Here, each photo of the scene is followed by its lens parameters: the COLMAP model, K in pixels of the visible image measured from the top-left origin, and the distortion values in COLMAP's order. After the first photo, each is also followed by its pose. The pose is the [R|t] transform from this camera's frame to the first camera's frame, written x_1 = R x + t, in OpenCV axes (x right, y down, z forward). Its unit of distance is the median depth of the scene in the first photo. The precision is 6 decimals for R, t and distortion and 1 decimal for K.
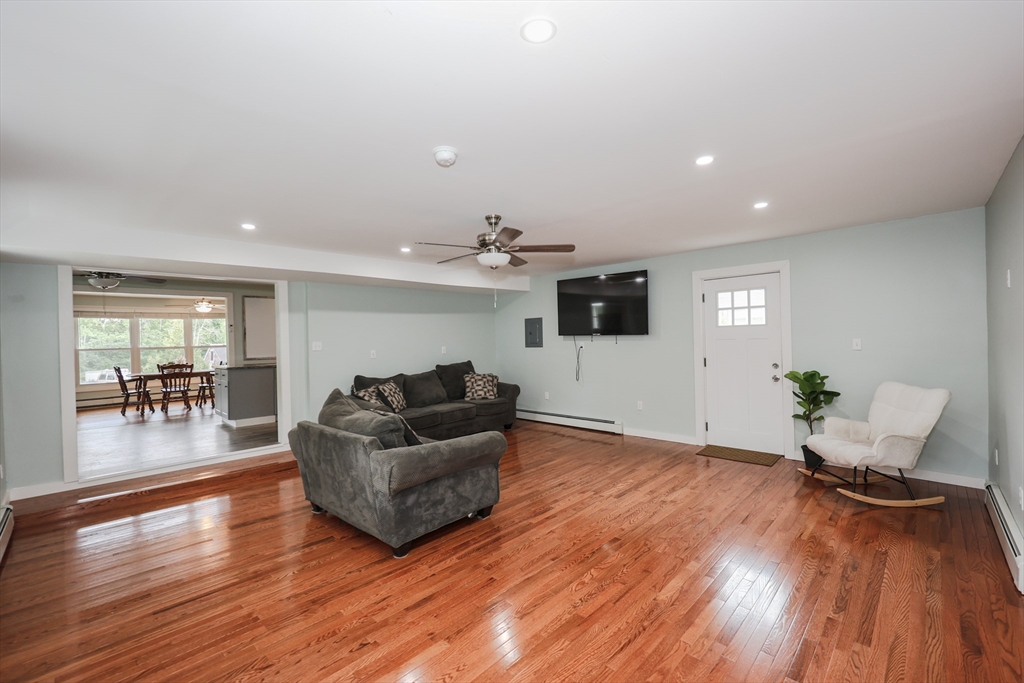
lens RADIAL K [[427.1, 0, 512.0], [0, 427.1, 341.5], [0, 0, 1]] dist [0.009515, 0.000072]
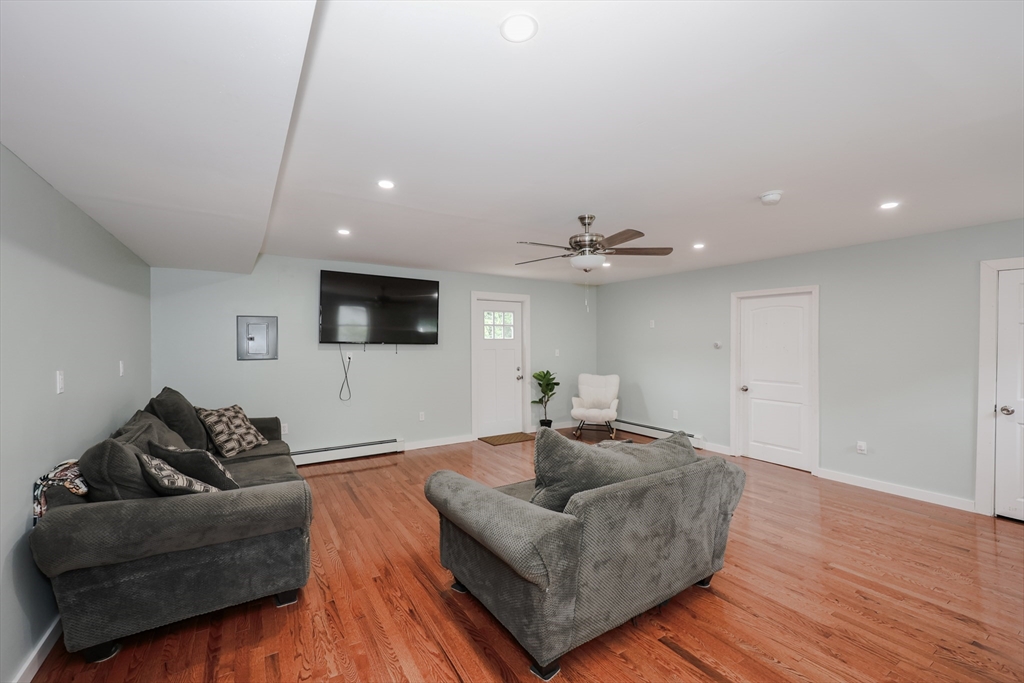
lens RADIAL K [[427.1, 0, 512.0], [0, 427.1, 341.5], [0, 0, 1]] dist [0.009515, 0.000072]
pose [[0.230864, 0.029671, 0.972534, -0.733368], [0.002828, 0.999510, -0.031165, 0.010613], [-0.972982, 0.009945, 0.230667, 0.678177]]
